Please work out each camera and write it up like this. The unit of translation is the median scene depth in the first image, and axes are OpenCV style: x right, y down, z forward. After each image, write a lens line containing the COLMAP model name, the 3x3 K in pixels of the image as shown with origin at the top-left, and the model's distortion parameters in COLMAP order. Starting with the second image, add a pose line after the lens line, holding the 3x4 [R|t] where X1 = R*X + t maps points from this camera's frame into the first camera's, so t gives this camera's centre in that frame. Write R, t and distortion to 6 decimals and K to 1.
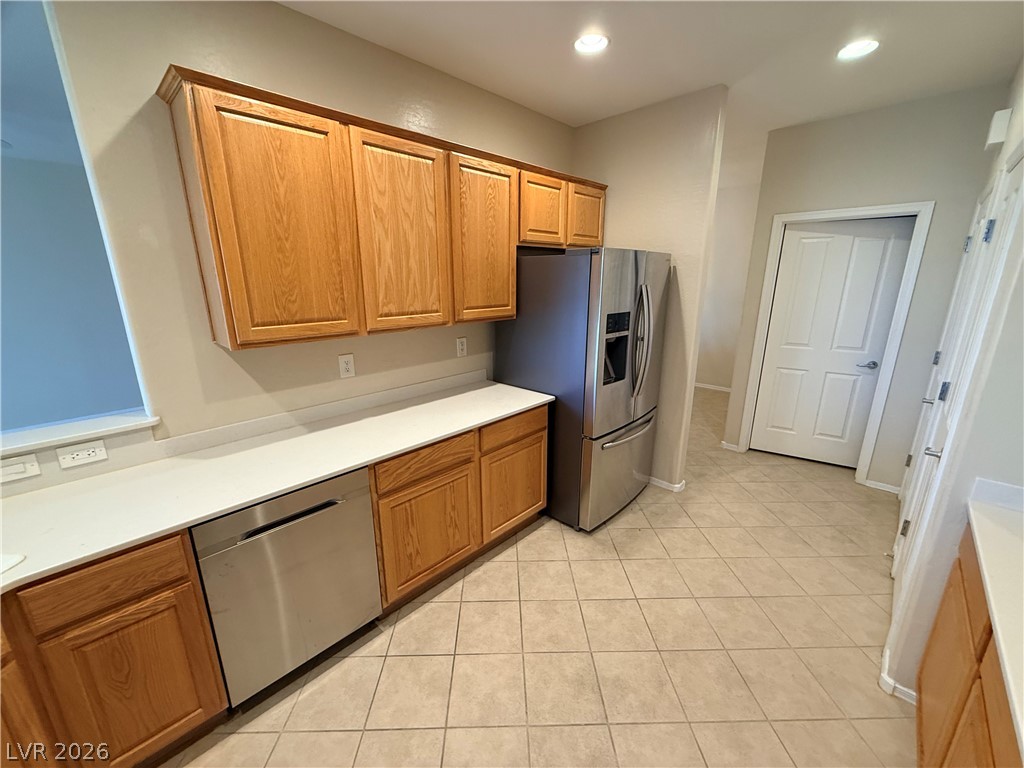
lens RADIAL K [[408.6, 0, 509.0], [0, 408.6, 384.3], [0, 0, 1]] dist [0.003641, -0.000925]
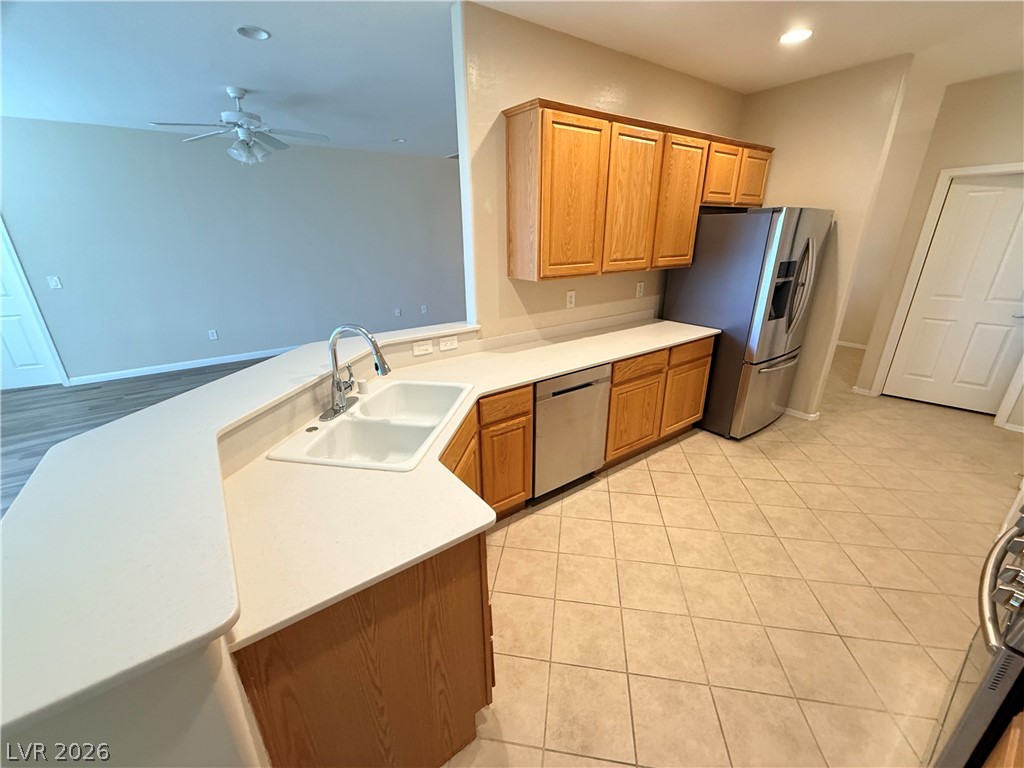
lens RADIAL K [[408.6, 0, 512.5], [0, 408.6, 382.9], [0, 0, 1]] dist [0.003641, -0.000925]
pose [[0.983867, 0.056811, -0.169642, -0.367091], [-0.040604, 0.994404, 0.097525, 0.117871], [0.174233, -0.089064, 0.980668, -0.443459]]
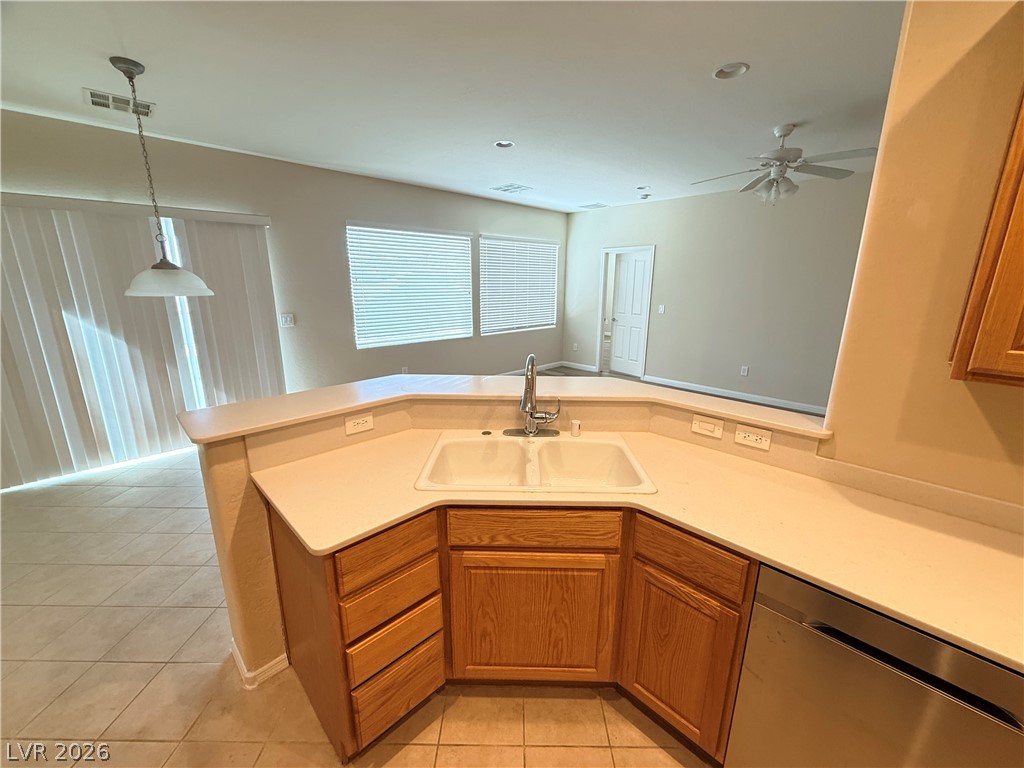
lens RADIAL K [[408.6, 0, 508.1], [0, 408.6, 383.2], [0, 0, 1]] dist [0.003641, -0.000925]
pose [[-0.031803, 0.247060, -0.968478, -0.025540], [-0.261296, 0.933215, 0.246645, -0.040239], [0.964735, 0.260903, 0.034877, 0.237240]]
